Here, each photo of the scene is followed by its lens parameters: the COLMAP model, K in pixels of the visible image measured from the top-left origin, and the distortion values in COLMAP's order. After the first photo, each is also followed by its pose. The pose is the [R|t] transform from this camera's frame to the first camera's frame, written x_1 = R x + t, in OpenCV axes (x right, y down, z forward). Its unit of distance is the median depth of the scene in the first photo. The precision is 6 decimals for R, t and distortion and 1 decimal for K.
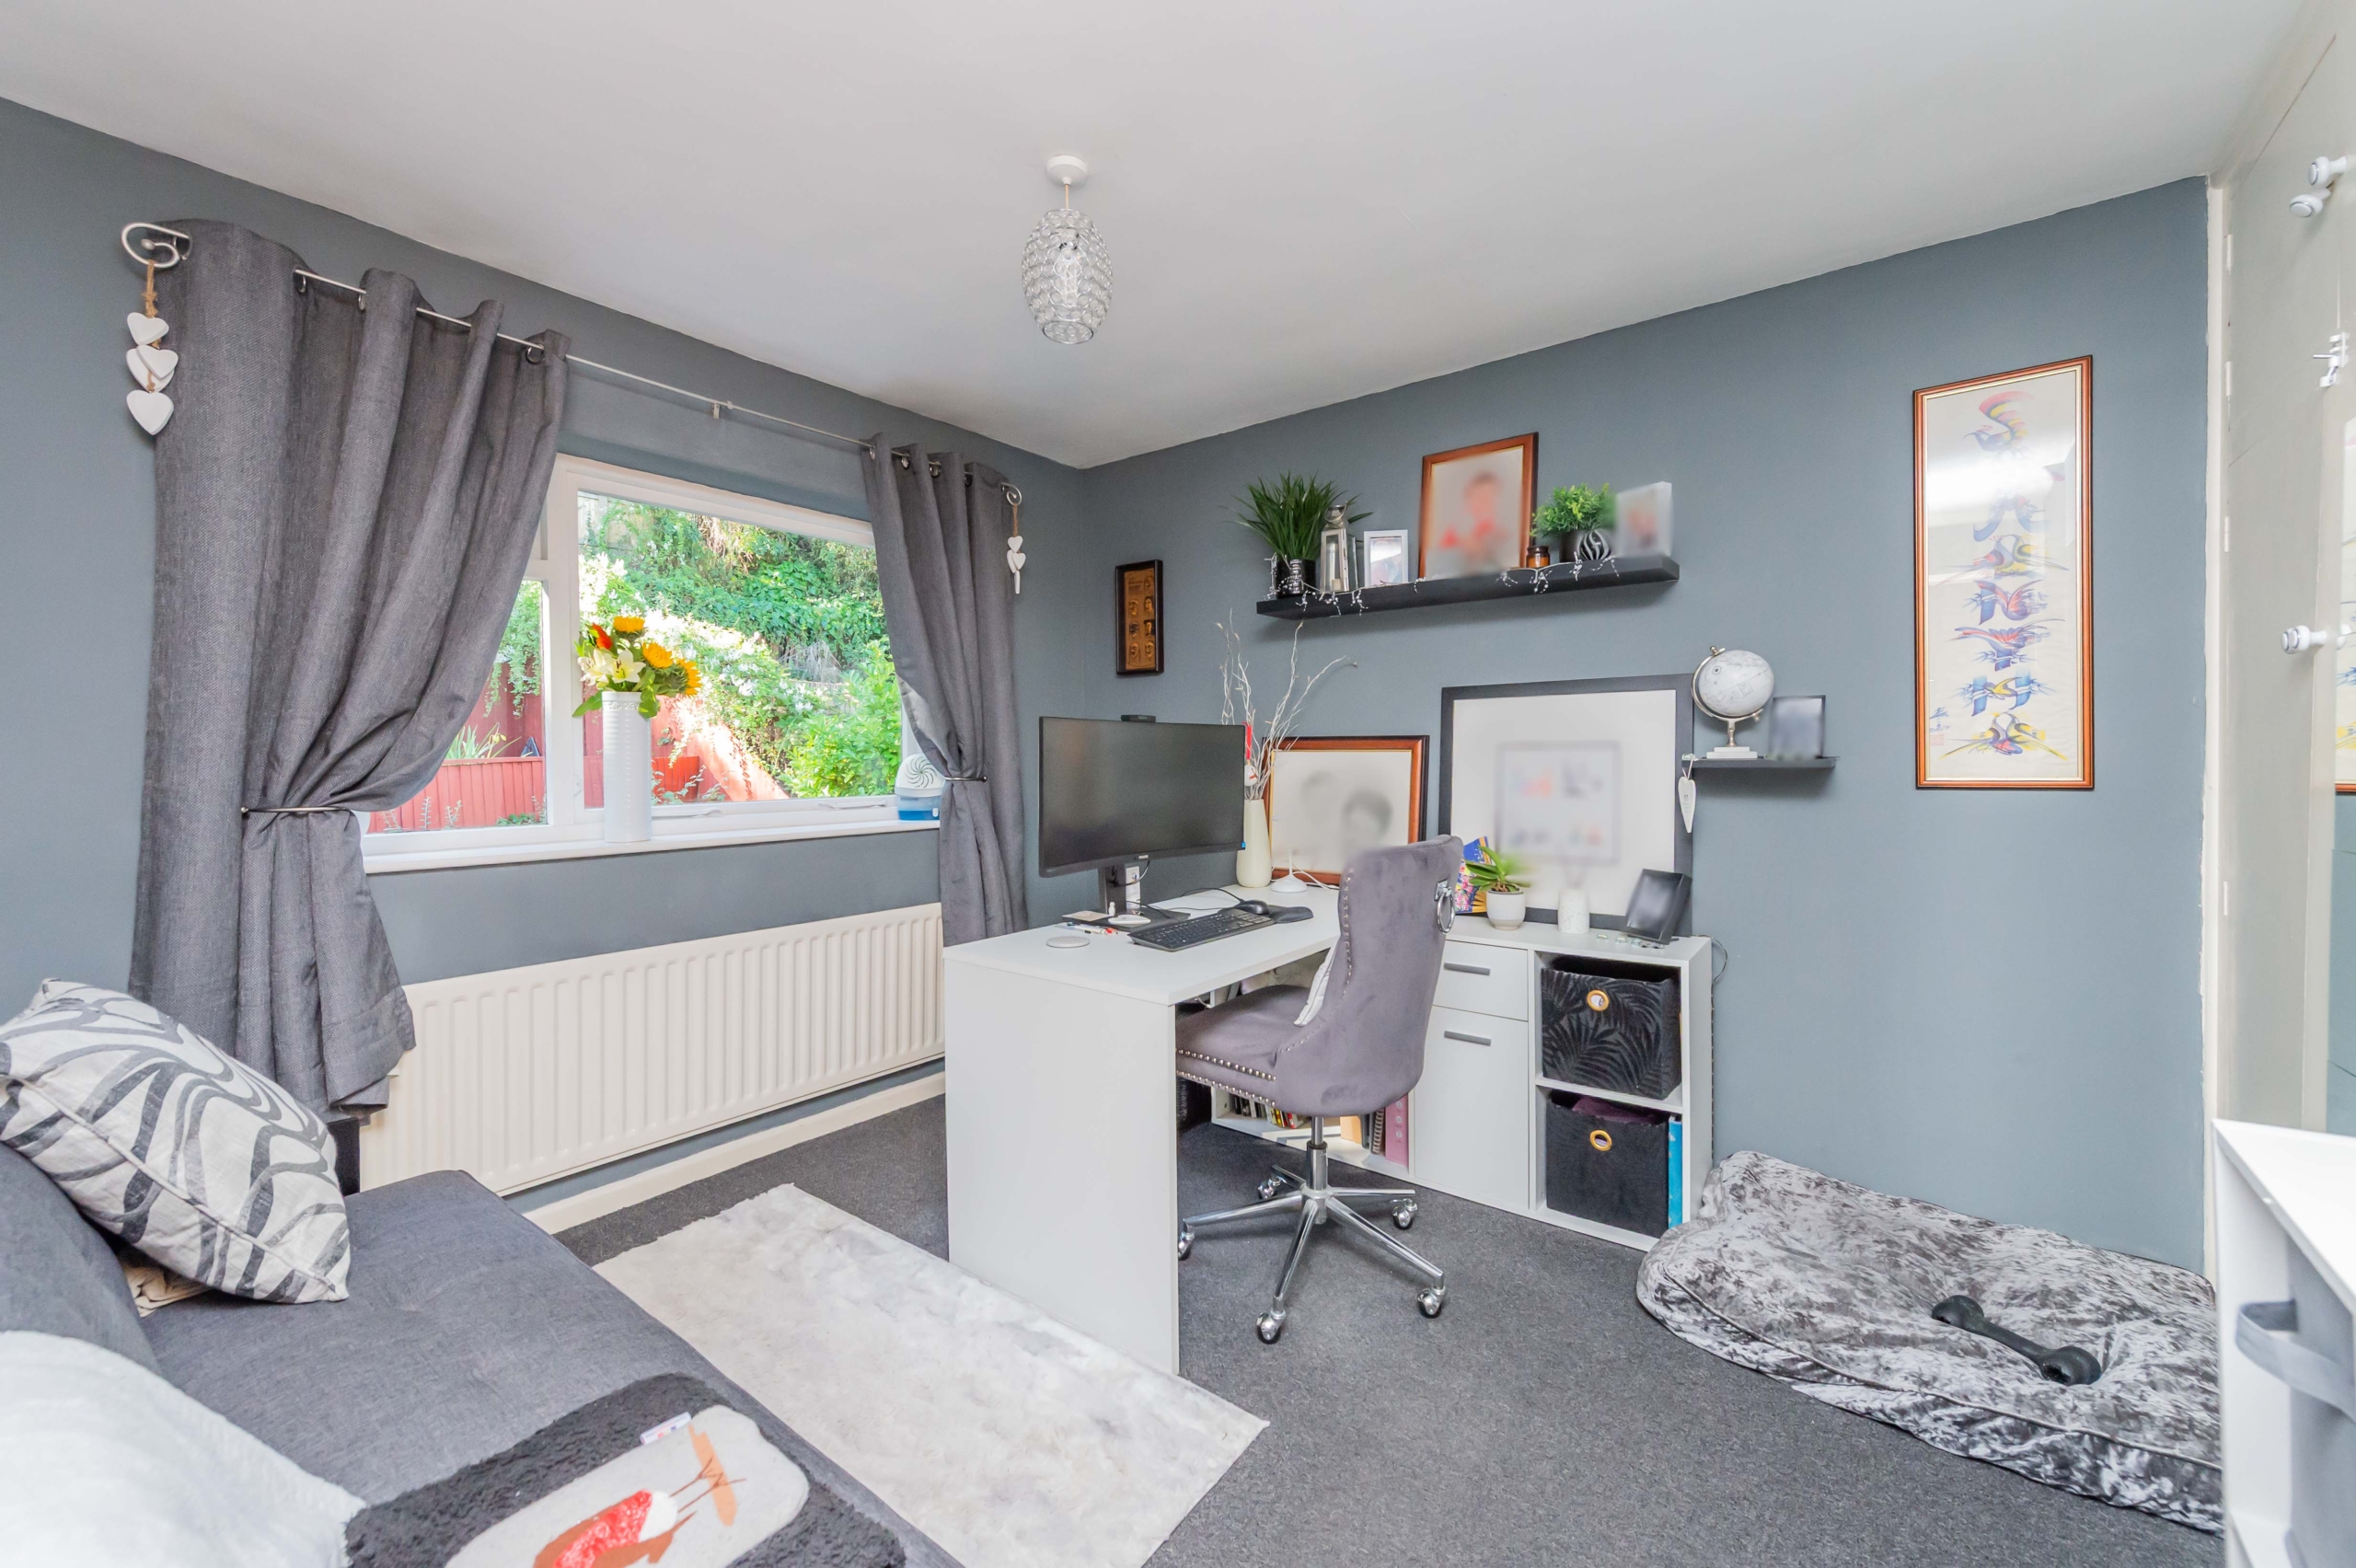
lens RADIAL K [[951.2, 0, 1179.6], [0, 951.2, 743.8], [0, 0, 1]] dist [0.000655, 0.000065]
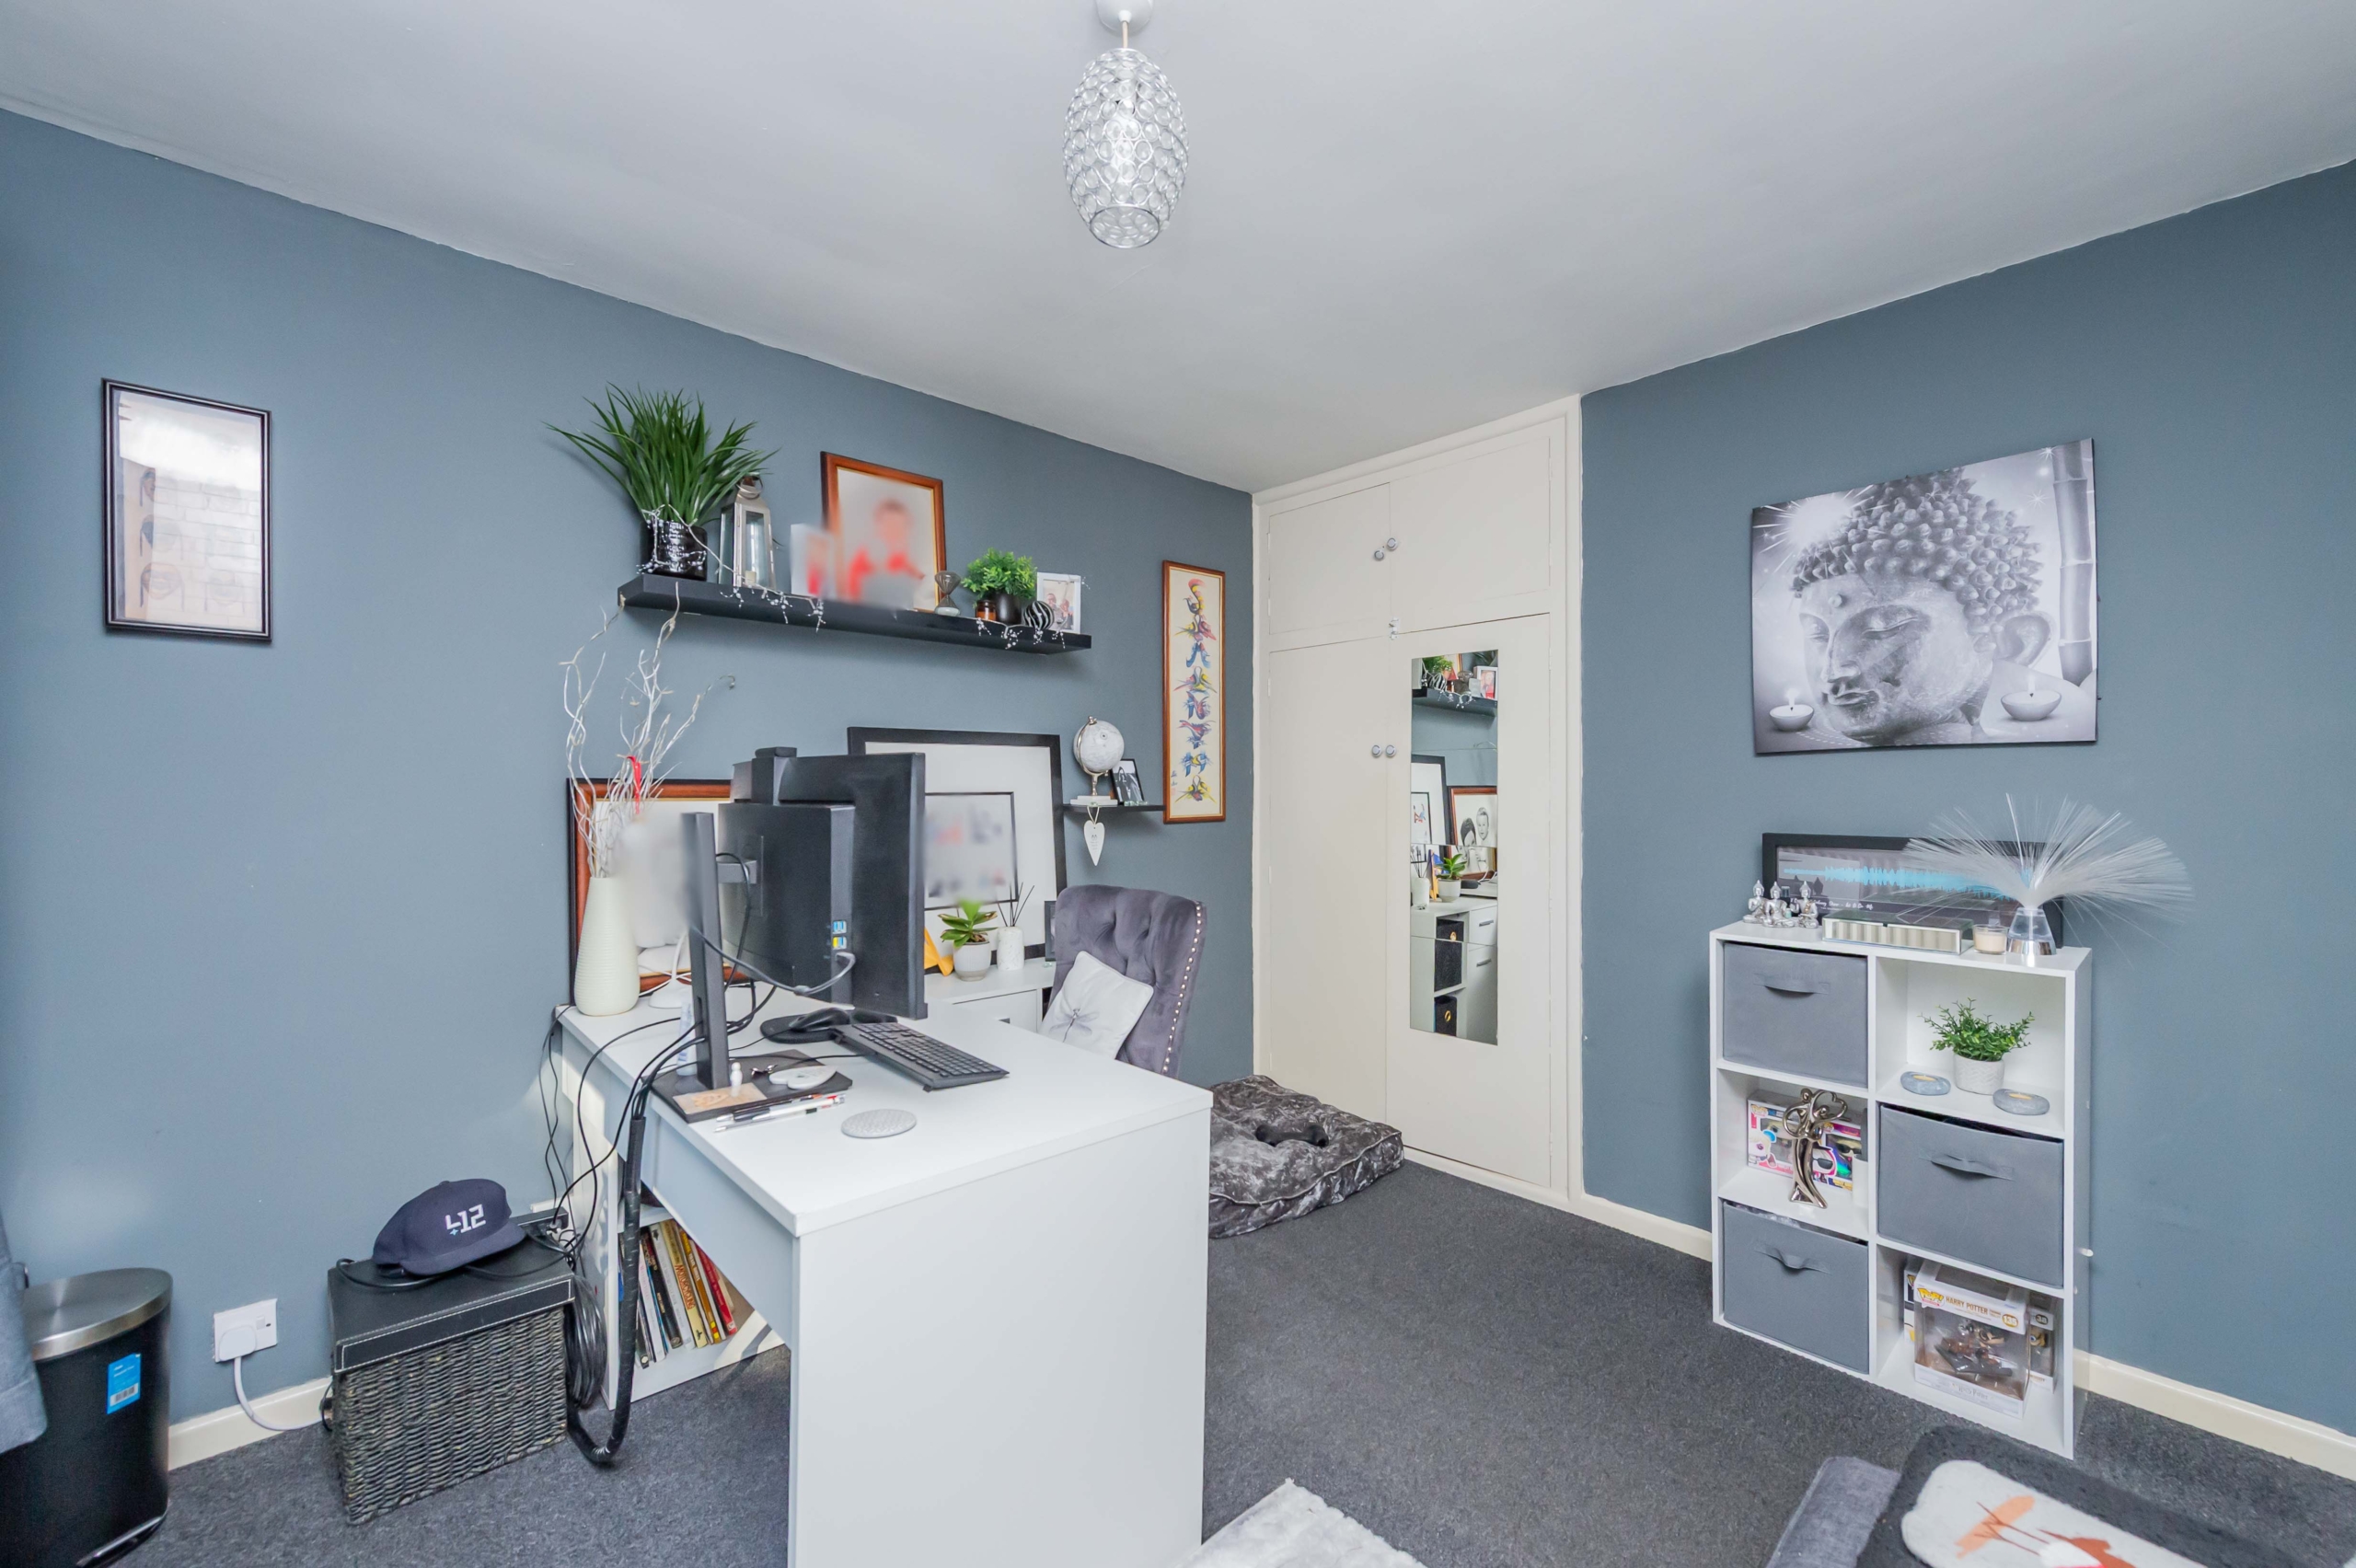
lens RADIAL K [[953.1, 0, 1178.0], [0, 953.1, 784.0], [0, 0, 1]] dist [0.002059, 0.000104]
pose [[0.156760, 0.010655, 0.987579, -0.664400], [-0.009650, 0.999911, -0.009256, -0.001992], [-0.987590, -0.008079, 0.156849, 0.689947]]
